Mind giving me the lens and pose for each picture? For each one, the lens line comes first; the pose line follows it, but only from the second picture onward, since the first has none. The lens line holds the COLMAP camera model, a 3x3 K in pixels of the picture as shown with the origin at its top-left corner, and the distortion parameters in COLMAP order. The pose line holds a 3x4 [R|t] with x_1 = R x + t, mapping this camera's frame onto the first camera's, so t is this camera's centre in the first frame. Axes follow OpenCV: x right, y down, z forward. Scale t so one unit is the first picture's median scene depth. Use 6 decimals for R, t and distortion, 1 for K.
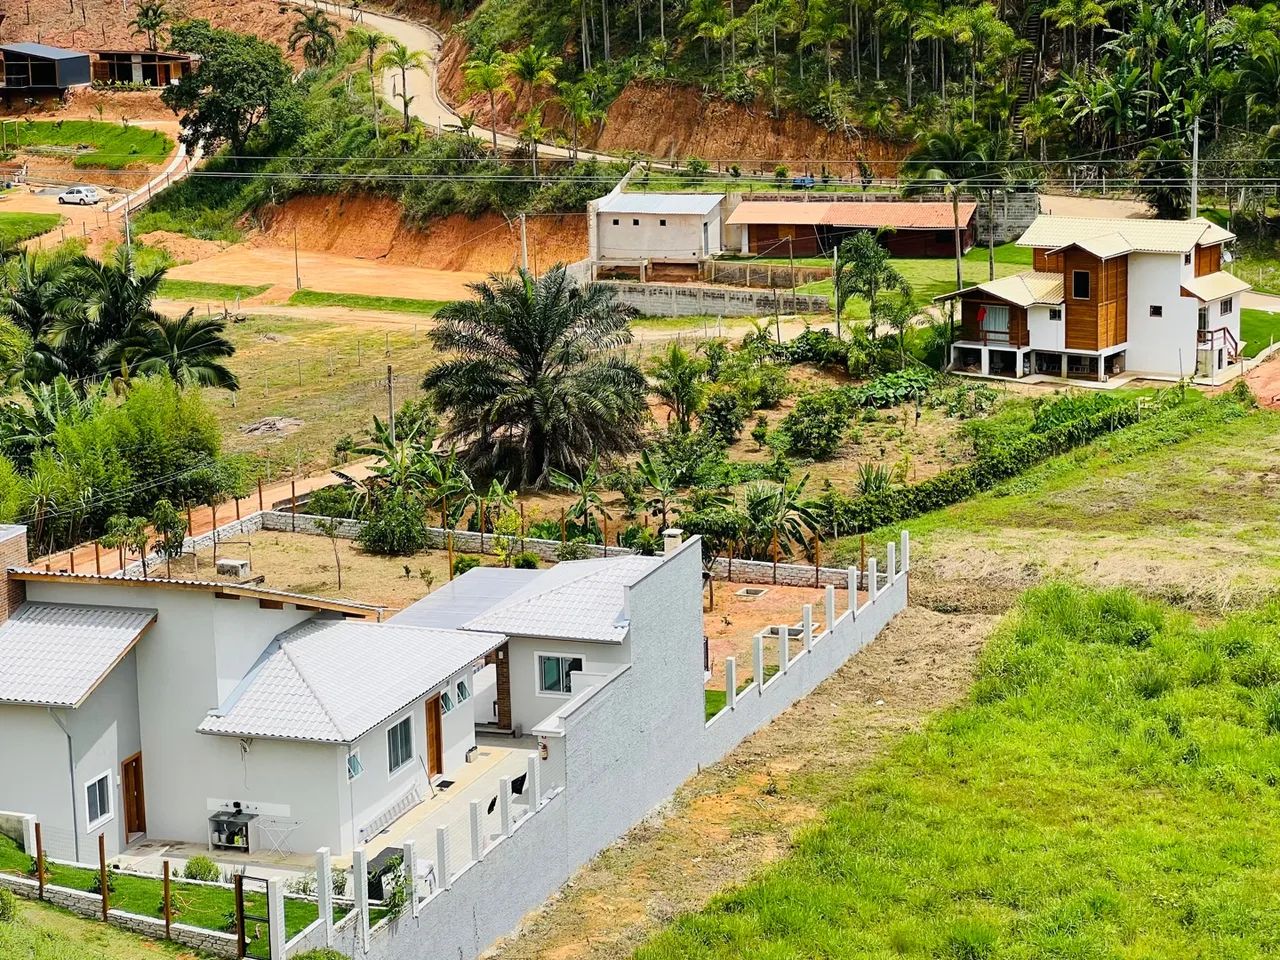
lens RADIAL K [[2848.2, 0, 646.5], [0, 2848.2, 478.0], [0, 0, 1]] dist [0.155185, 0.000000]
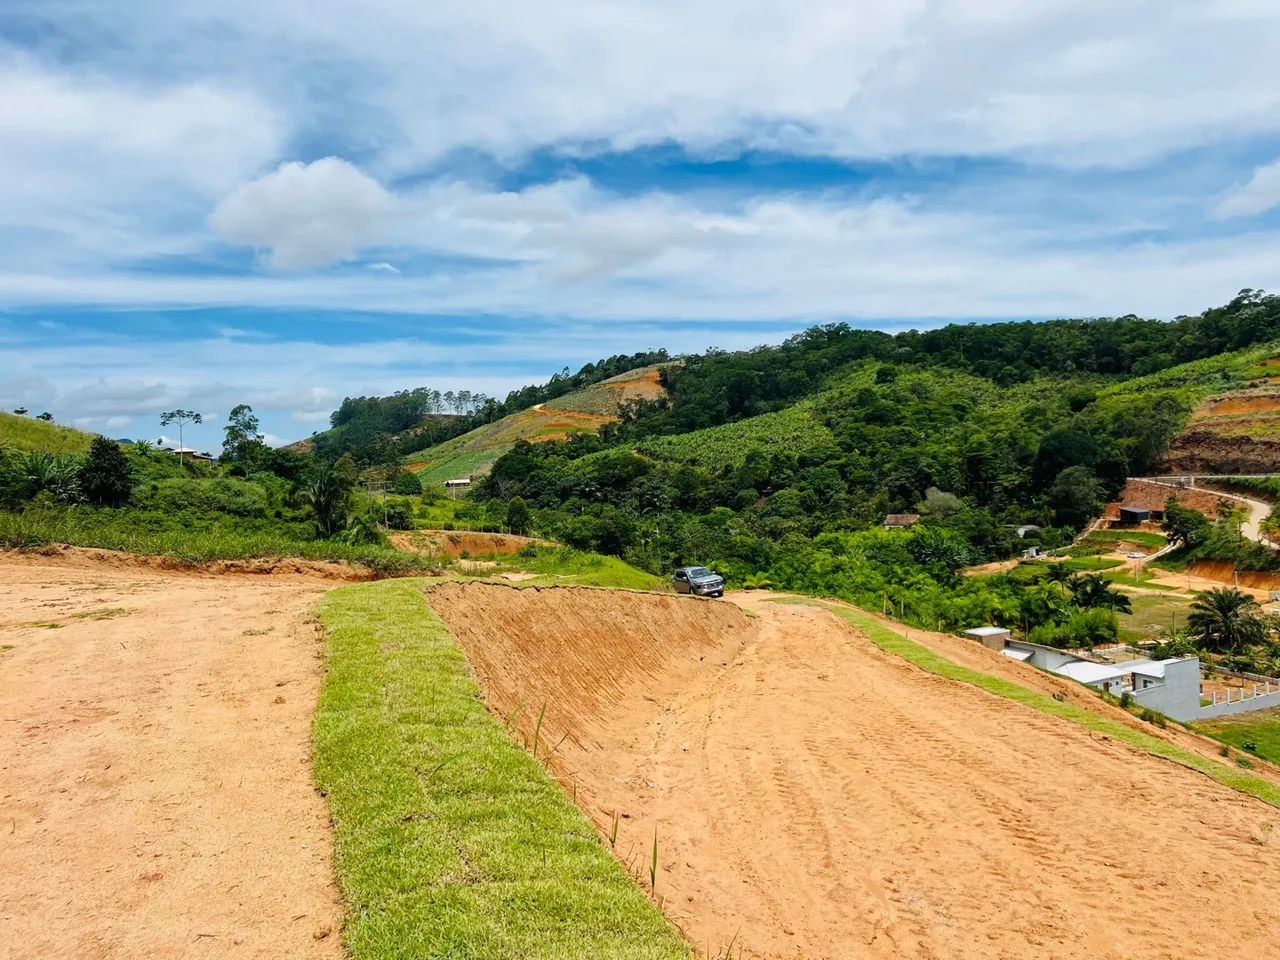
lens RADIAL K [[950.0, 0, 645.3], [0, 950.0, 473.7], [0, 0, 1]] dist [0.072202, -0.100401]
pose [[0.740205, 0.009293, -0.672317, 0.189427], [-0.119987, 0.985680, -0.118479, 0.010603], [0.661589, 0.168368, 0.730721, -0.283221]]
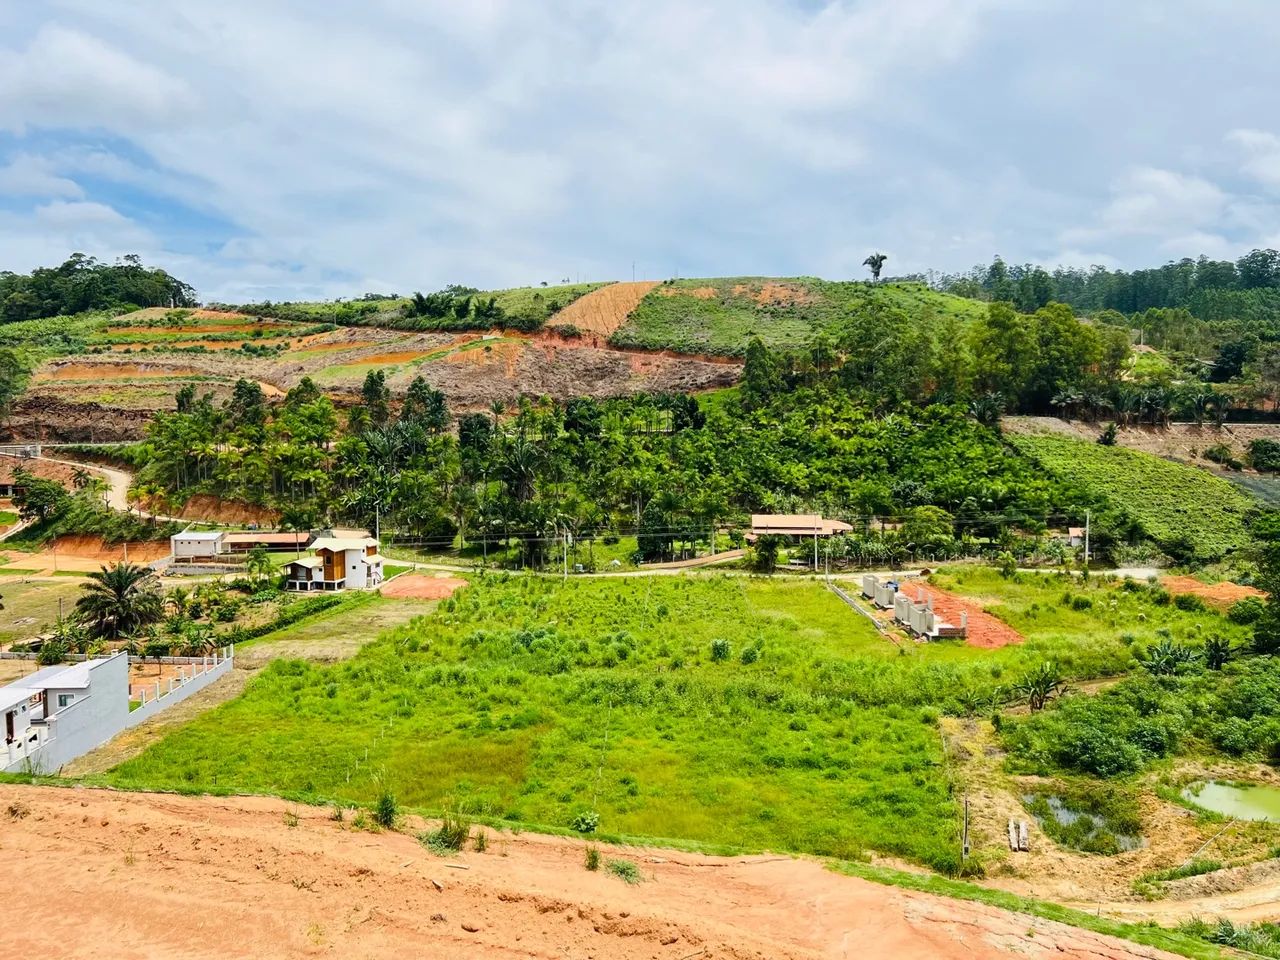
lens RADIAL K [[950.0, 0, 638.6], [0, 950.0, 475.3], [0, 0, 1]] dist [0.072202, -0.100401]
pose [[0.934026, -0.002828, 0.357193, 0.092503], [0.054788, 0.989271, -0.135432, 0.001662], [-0.352977, 0.146067, 0.924160, -0.109049]]
